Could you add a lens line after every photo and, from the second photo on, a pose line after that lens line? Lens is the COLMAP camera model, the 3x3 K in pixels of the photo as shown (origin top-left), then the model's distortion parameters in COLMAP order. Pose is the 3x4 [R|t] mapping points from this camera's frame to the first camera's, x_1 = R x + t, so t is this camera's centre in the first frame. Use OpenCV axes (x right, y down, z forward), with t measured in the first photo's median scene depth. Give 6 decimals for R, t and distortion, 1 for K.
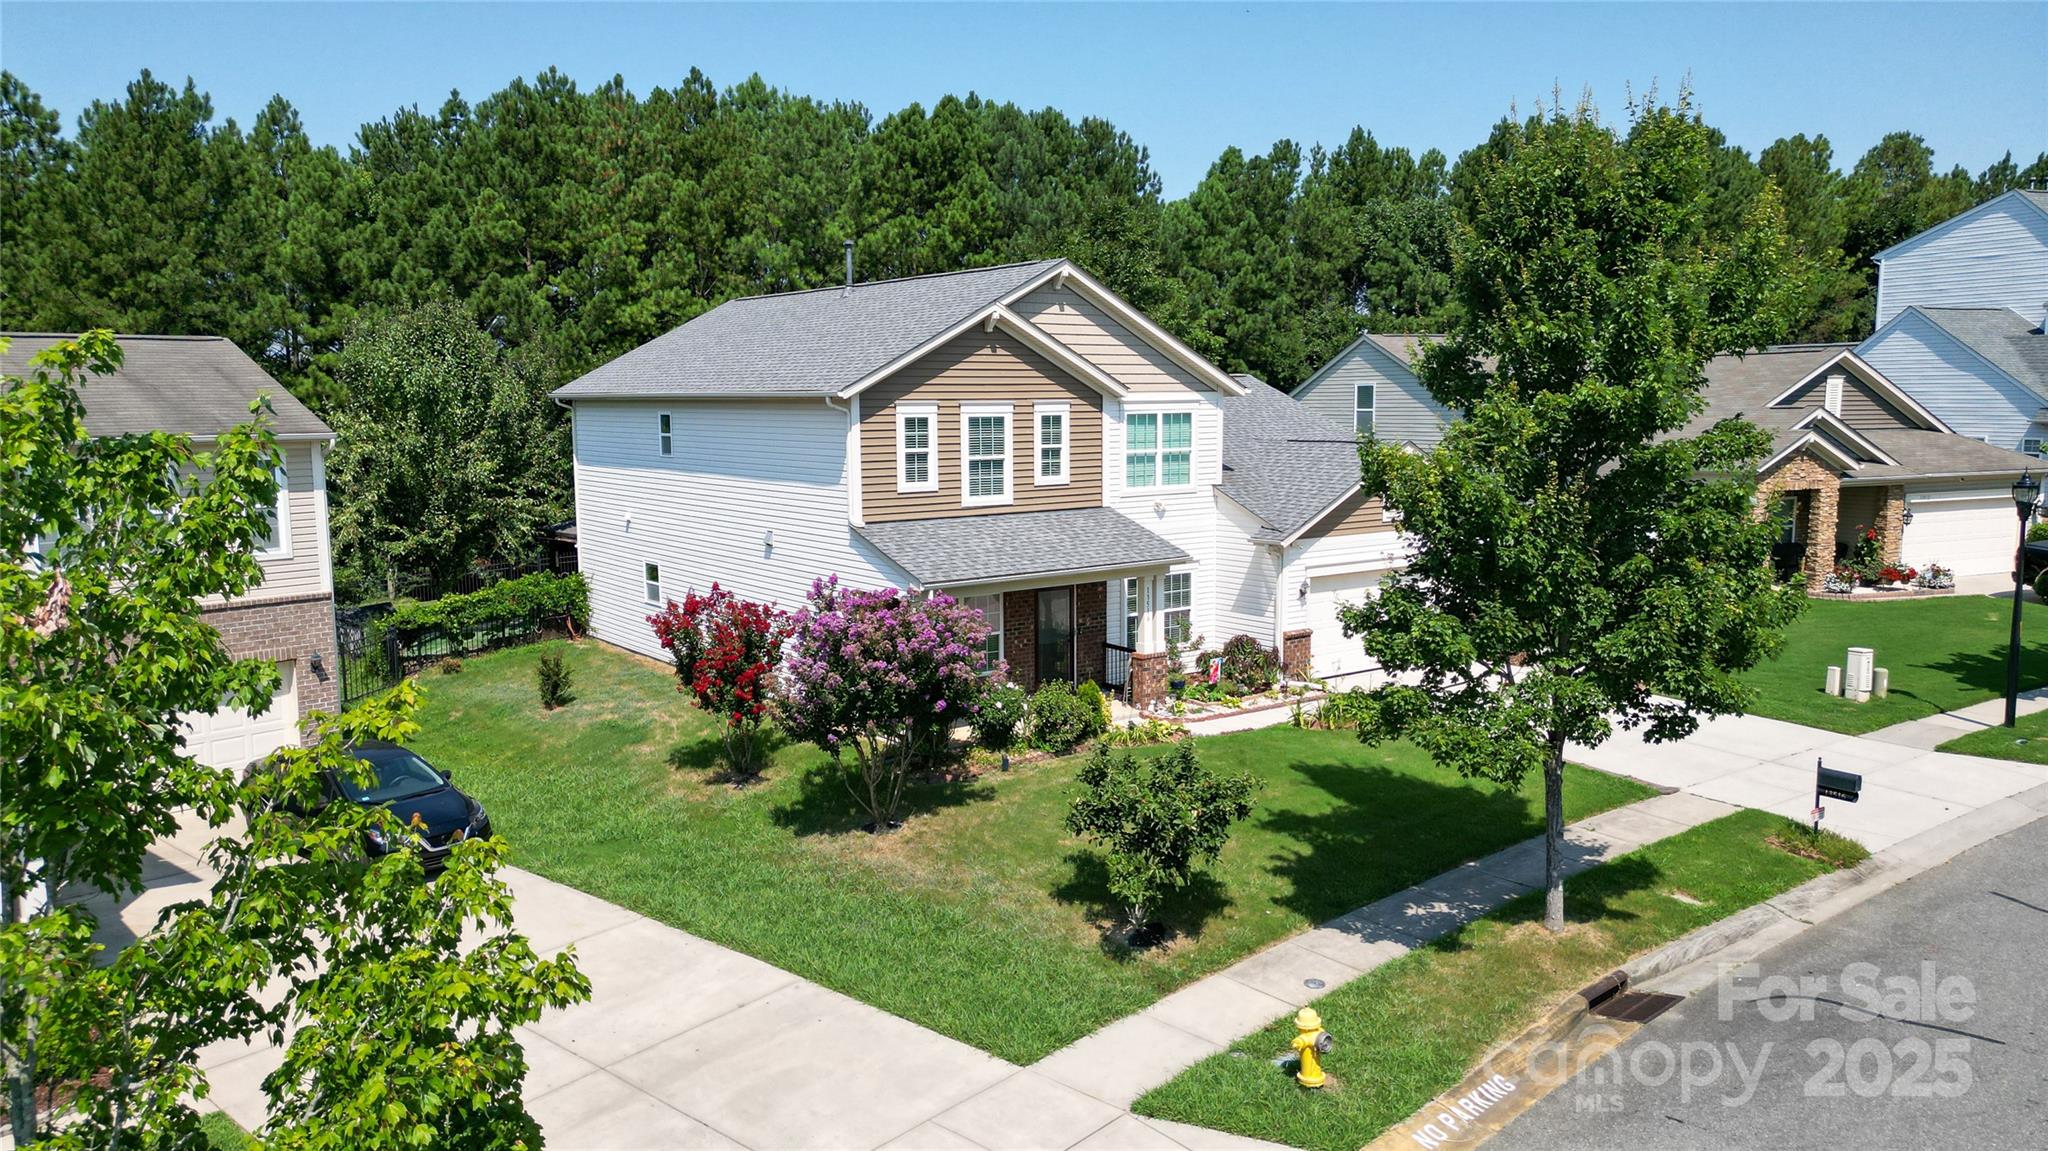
lens RADIAL K [[1427.8, 0, 1026.7], [0, 1427.8, 584.3], [0, 0, 1]] dist [0.083086, -0.105432]
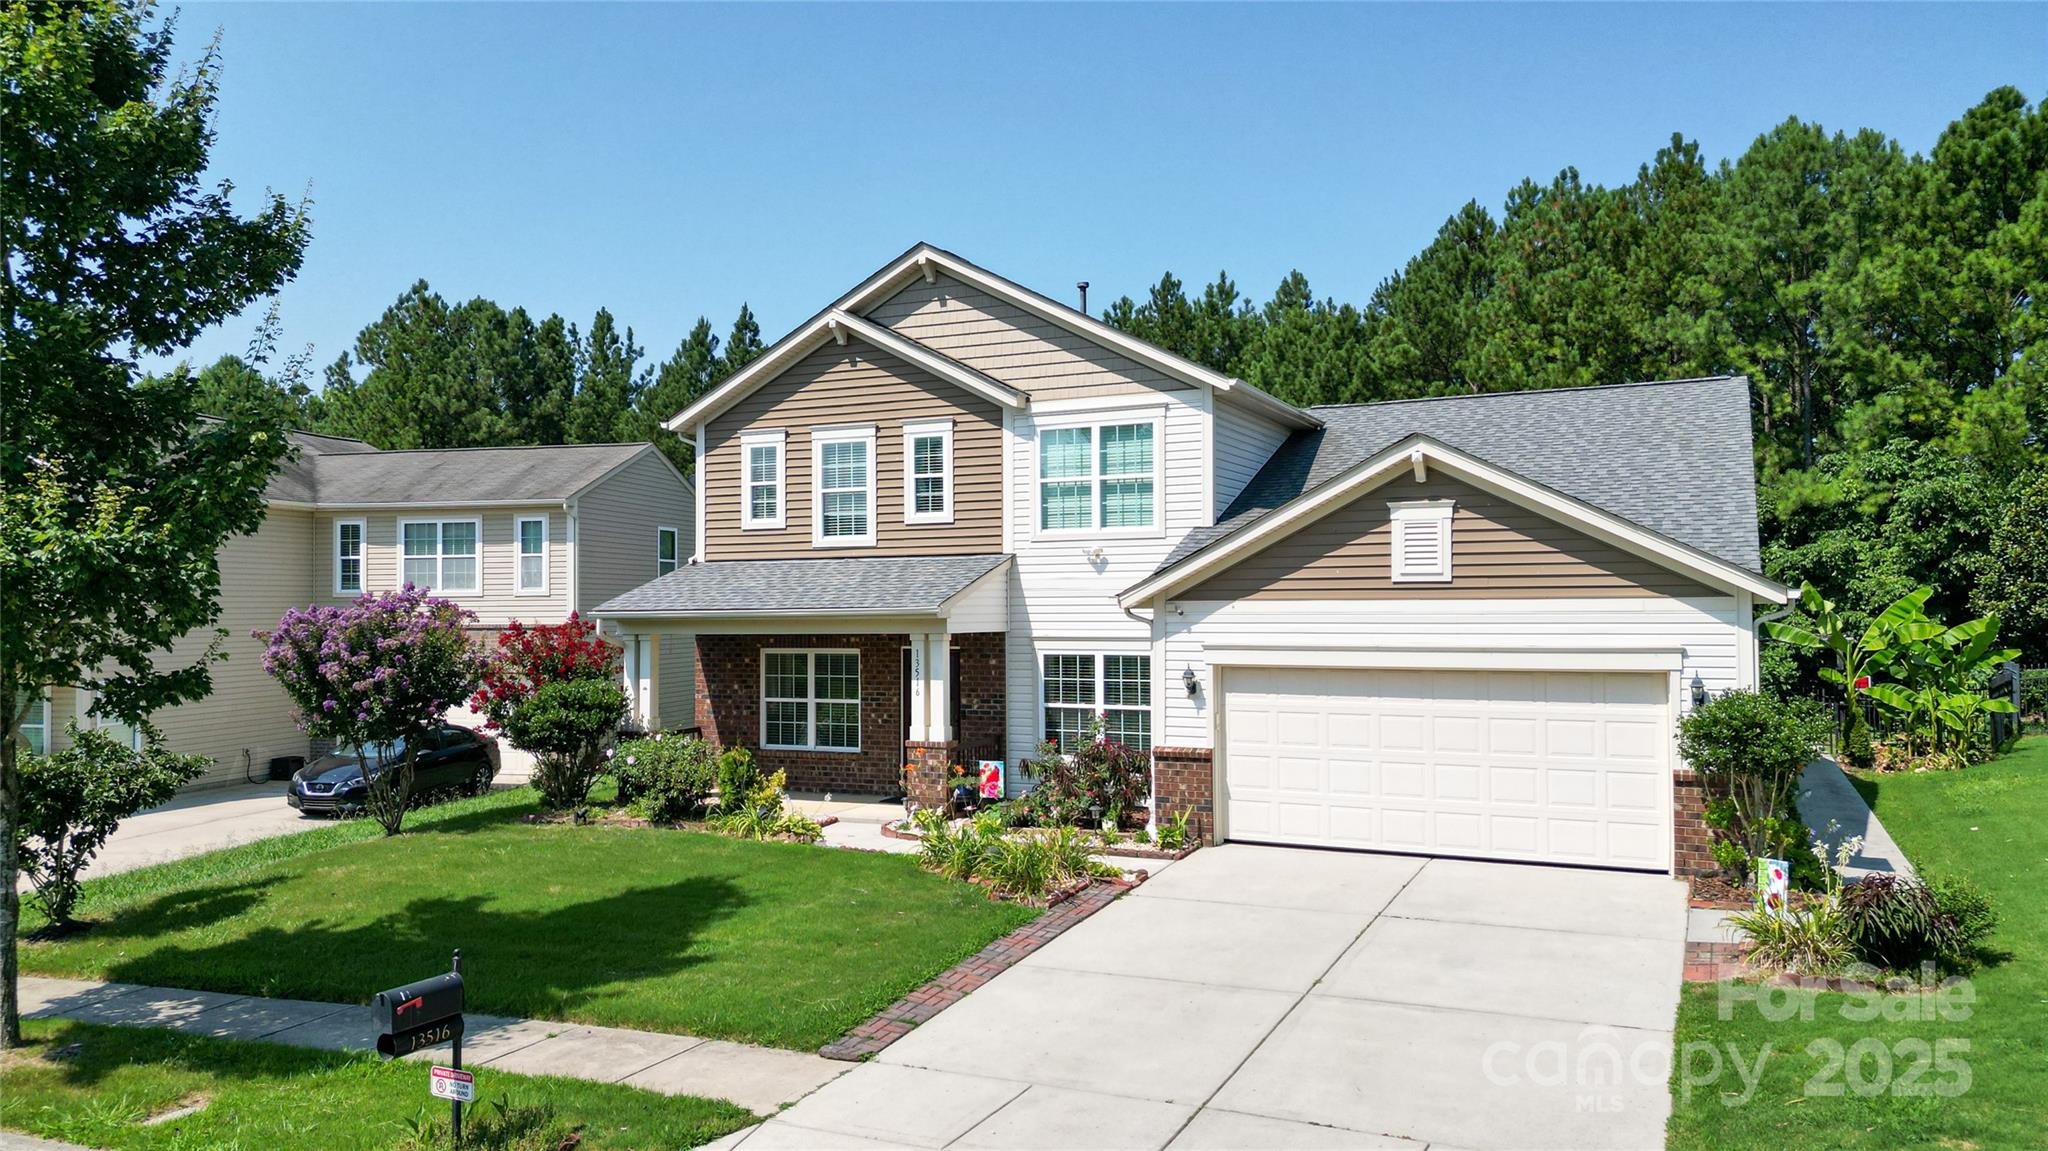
lens RADIAL K [[1427.8, 0, 1026.7], [0, 1427.8, 584.3], [0, 0, 1]] dist [0.083086, -0.105432]
pose [[0.470819, -0.011501, -0.882155, 0.764427], [-0.111793, 0.991077, -0.072586, 0.015759], [0.875118, 0.132793, 0.465332, 0.699616]]
